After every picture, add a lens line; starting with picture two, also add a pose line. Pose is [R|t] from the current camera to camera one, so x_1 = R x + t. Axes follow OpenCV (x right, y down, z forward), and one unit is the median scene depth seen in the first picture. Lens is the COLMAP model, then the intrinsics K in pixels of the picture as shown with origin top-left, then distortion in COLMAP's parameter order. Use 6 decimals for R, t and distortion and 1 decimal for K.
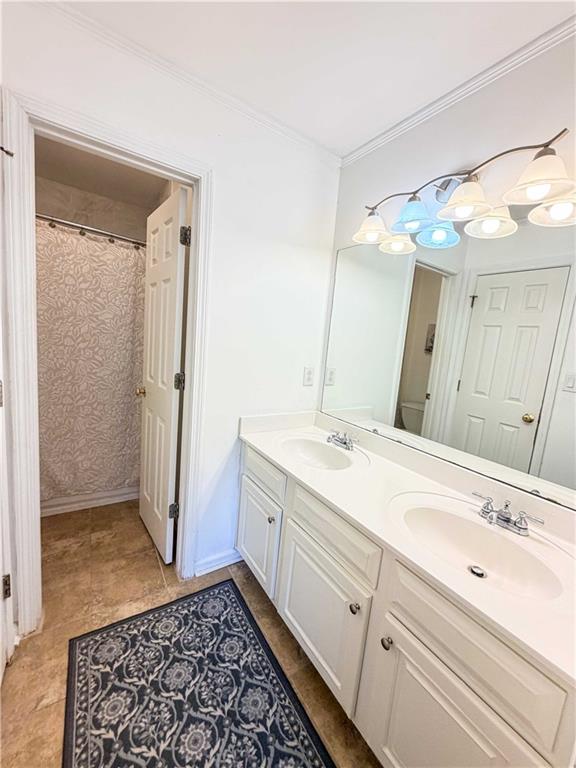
lens RADIAL K [[306.7, 0, 288.9], [0, 306.7, 381.5], [0, 0, 1]] dist [-0.000589, 0.000513]
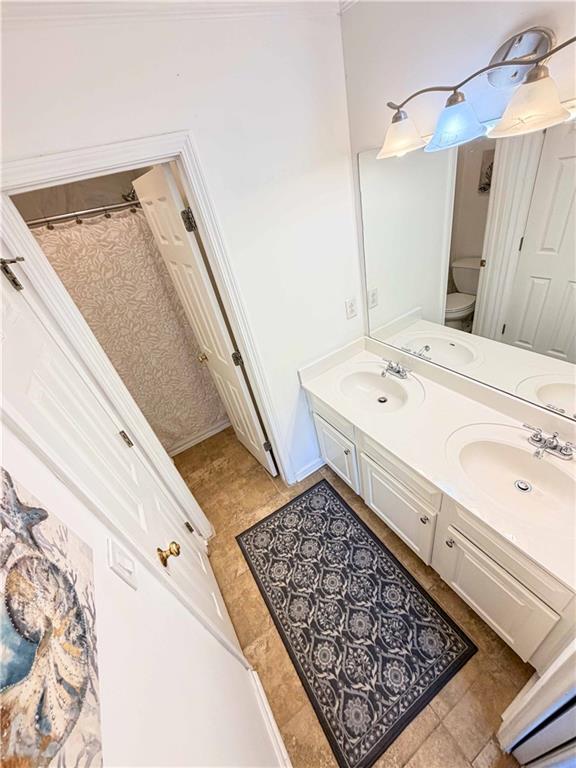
lens RADIAL K [[306.4, 0, 288.9], [0, 306.4, 381.6], [0, 0, 1]] dist [-0.000209, 0.000213]
pose [[0.956981, -0.214049, -0.195885, 0.020932], [0.279422, 0.861767, 0.423416, -0.377220], [0.078176, -0.459935, 0.884504, 0.003428]]
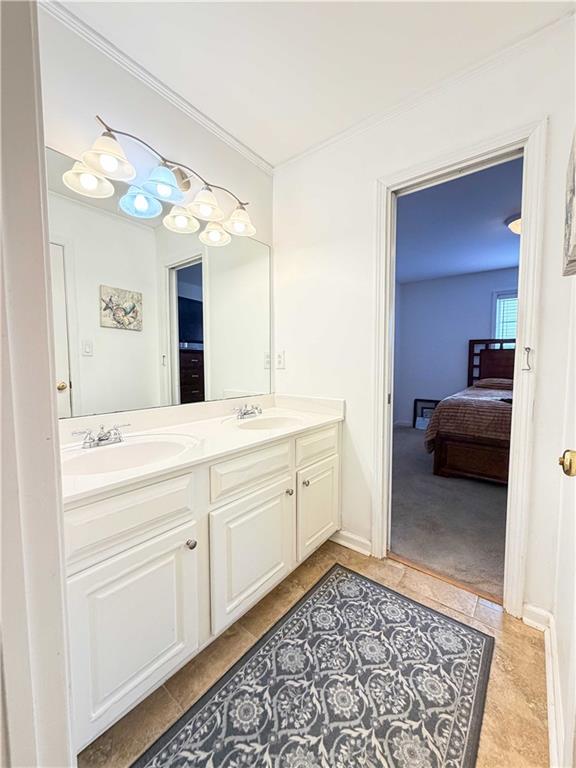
lens RADIAL K [[306.7, 0, 288.9], [0, 306.7, 381.5], [0, 0, 1]] dist [-0.000589, 0.000513]
pose [[-0.310420, -0.148175, 0.938980, -0.710126], [0.102019, 0.976879, 0.187882, -0.029775], [-0.945109, 0.154116, -0.288127, 0.890141]]
